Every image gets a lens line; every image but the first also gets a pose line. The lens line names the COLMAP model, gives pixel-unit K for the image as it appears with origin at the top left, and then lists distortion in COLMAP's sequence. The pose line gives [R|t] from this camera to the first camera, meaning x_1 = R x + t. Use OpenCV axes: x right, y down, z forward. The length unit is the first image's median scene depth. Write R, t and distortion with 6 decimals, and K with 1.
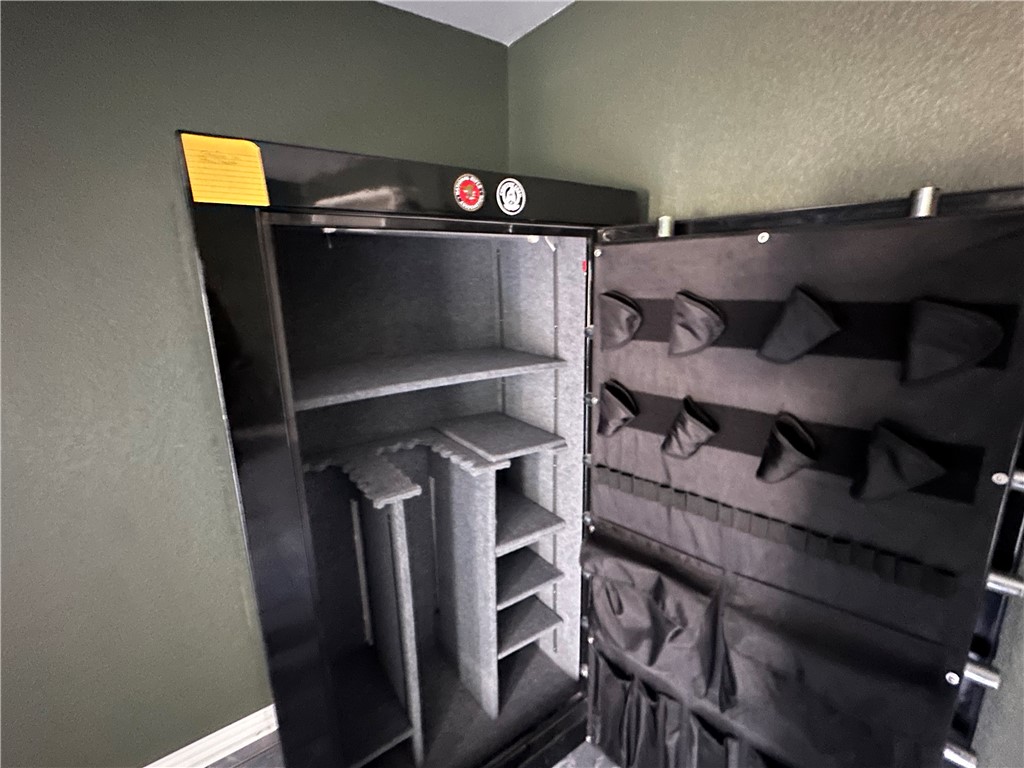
lens RADIAL K [[461.9, 0, 515.1], [0, 461.9, 386.6], [0, 0, 1]] dist [-0.001651, -0.000215]
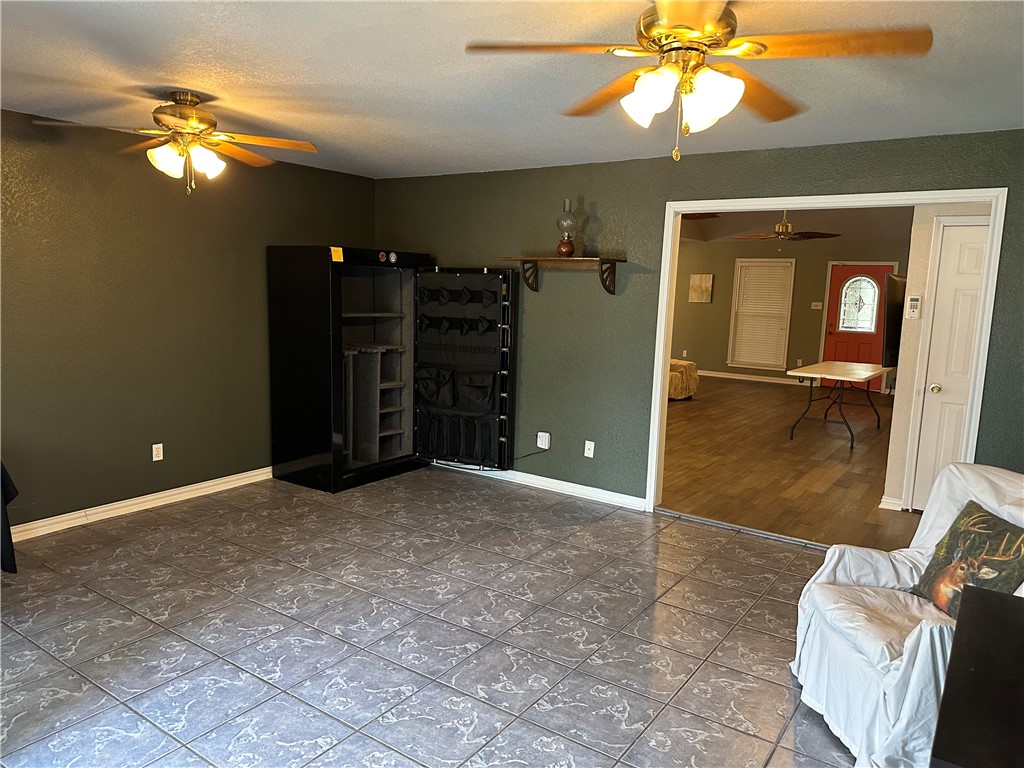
lens RADIAL K [[719.0, 0, 511.6], [0, 719.0, 390.4], [0, 0, 1]] dist [0.132157, -0.264844]
pose [[0.948187, -0.000771, 0.317711, -0.843510], [0.028301, 0.996227, -0.082045, 0.990463], [-0.316449, 0.086785, 0.944631, -4.082638]]
